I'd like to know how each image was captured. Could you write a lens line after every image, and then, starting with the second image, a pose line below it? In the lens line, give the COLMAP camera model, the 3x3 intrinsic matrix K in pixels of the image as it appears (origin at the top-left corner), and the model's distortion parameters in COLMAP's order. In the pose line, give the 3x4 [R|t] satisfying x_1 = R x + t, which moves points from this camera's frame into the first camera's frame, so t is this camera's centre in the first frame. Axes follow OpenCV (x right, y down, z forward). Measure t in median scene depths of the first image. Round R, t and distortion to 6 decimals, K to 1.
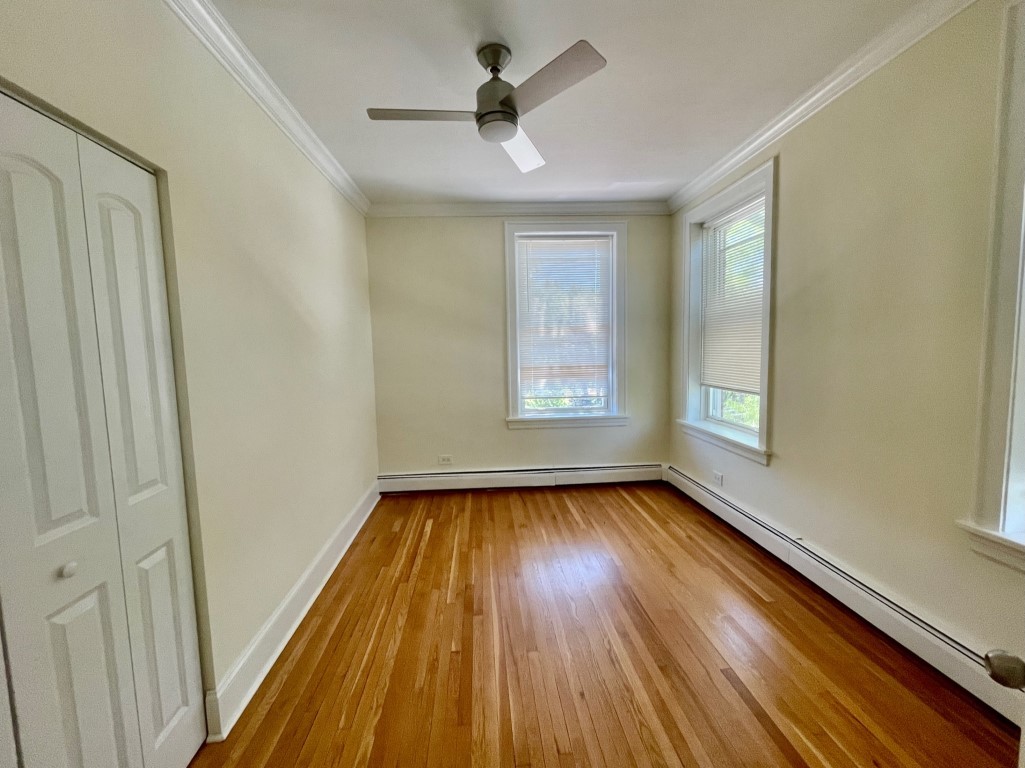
lens RADIAL K [[414.3, 0, 508.3], [0, 414.3, 385.8], [0, 0, 1]] dist [-0.002983, 0.000287]
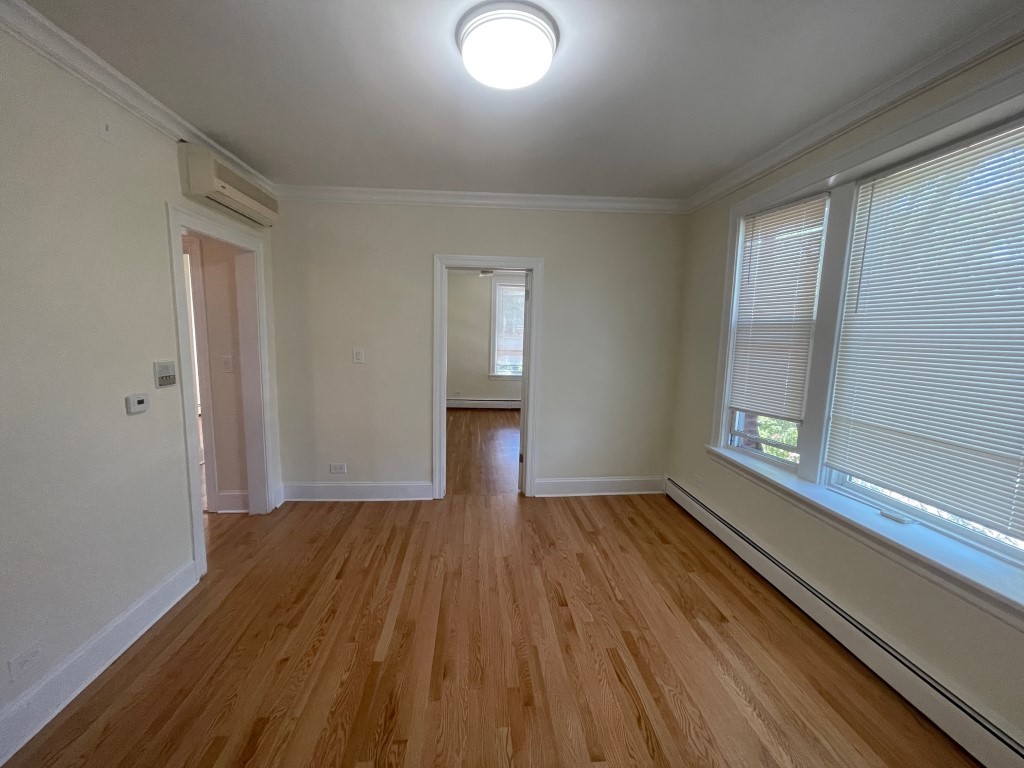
lens RADIAL K [[413.9, 0, 507.8], [0, 413.9, 385.8], [0, 0, 1]] dist [-0.002983, 0.000287]
pose [[0.998966, 0.042882, 0.015116, 0.089033], [-0.043487, 0.998162, 0.042202, 0.065980], [-0.013279, -0.042816, 0.998995, -1.522128]]
